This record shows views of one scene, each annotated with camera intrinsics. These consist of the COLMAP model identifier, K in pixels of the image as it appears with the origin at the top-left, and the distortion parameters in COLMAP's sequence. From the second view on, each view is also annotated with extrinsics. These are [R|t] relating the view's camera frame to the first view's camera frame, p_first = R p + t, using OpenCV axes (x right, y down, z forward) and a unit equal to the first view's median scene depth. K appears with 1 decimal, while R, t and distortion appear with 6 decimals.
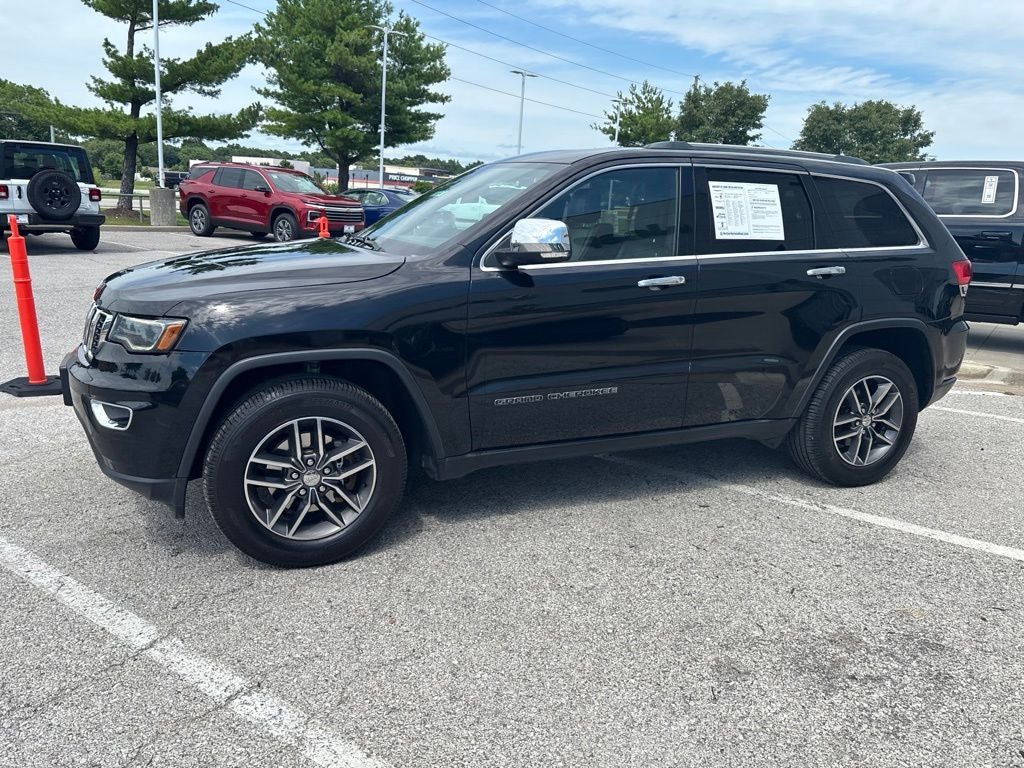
lens RADIAL K [[774.8, 0, 510.1], [0, 774.8, 382.8], [0, 0, 1]] dist [0.051079, -0.062136]
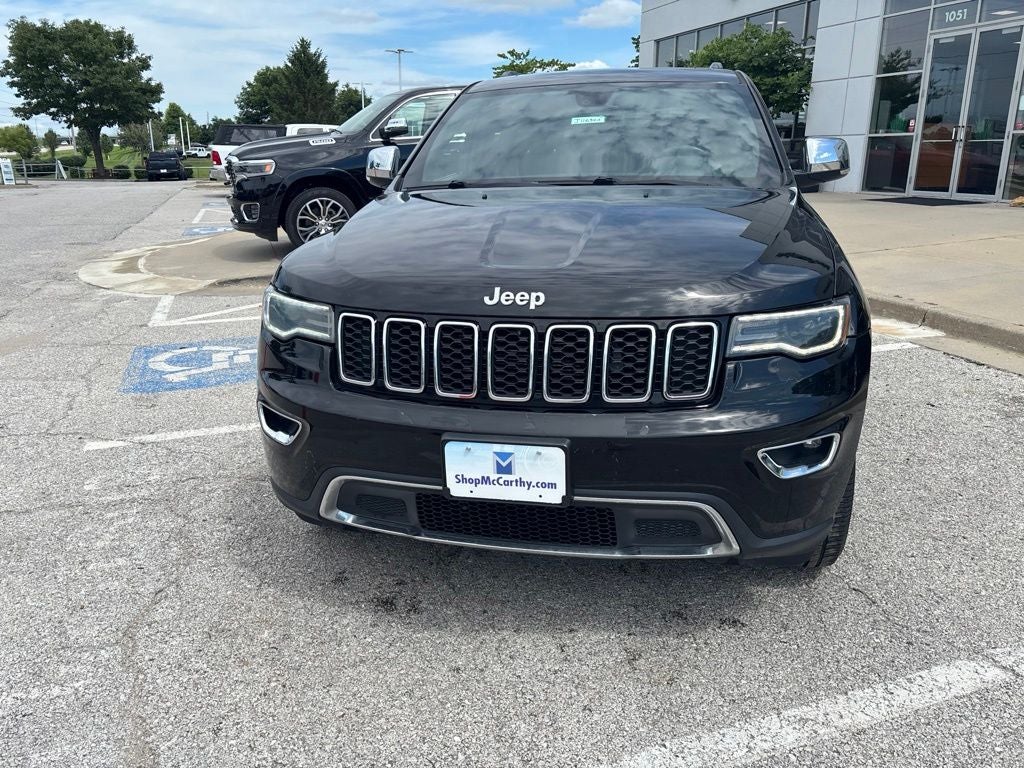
lens RADIAL K [[774.8, 0, 506.6], [0, 774.8, 374.2], [0, 0, 1]] dist [0.051079, -0.062136]
pose [[0.584939, -0.280416, 0.761061, -0.247184], [0.221125, 0.957923, 0.182998, -0.044825], [-0.780353, 0.061247, 0.622333, 0.163724]]
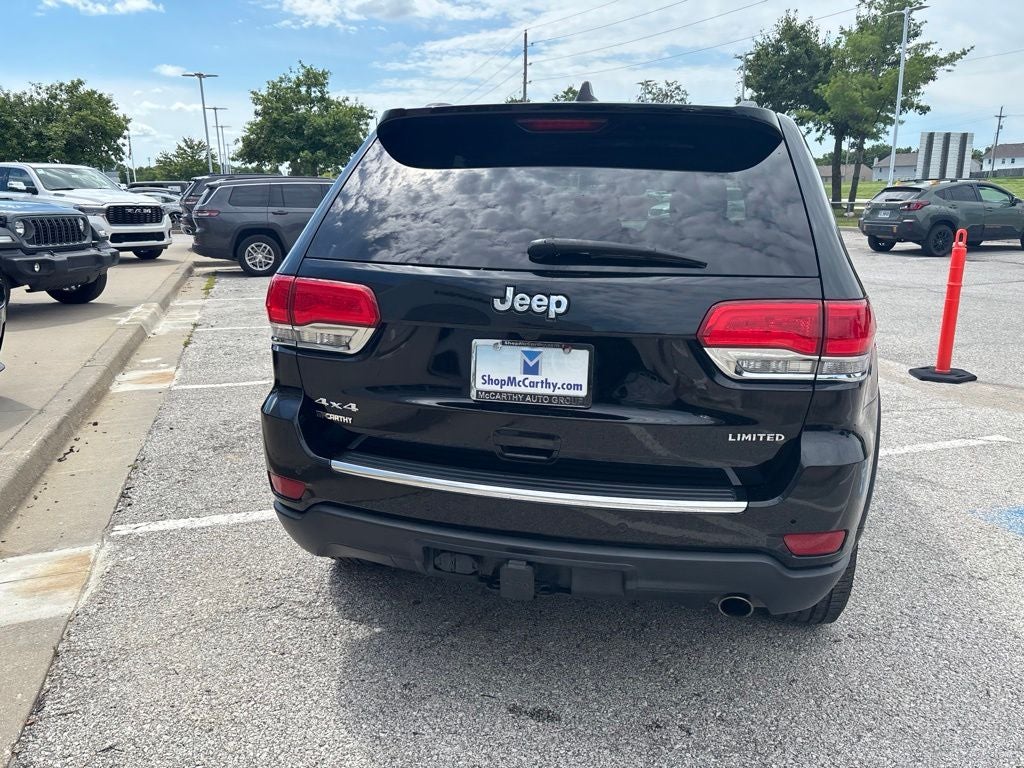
lens RADIAL K [[774.8, 0, 508.3], [0, 774.8, 376.9], [0, 0, 1]] dist [0.051079, -0.062136]
pose [[-0.591427, 0.136504, -0.794721, 0.295530], [-0.216461, 0.922516, 0.319544, -0.094078], [0.776762, 0.361013, -0.516053, 0.457181]]
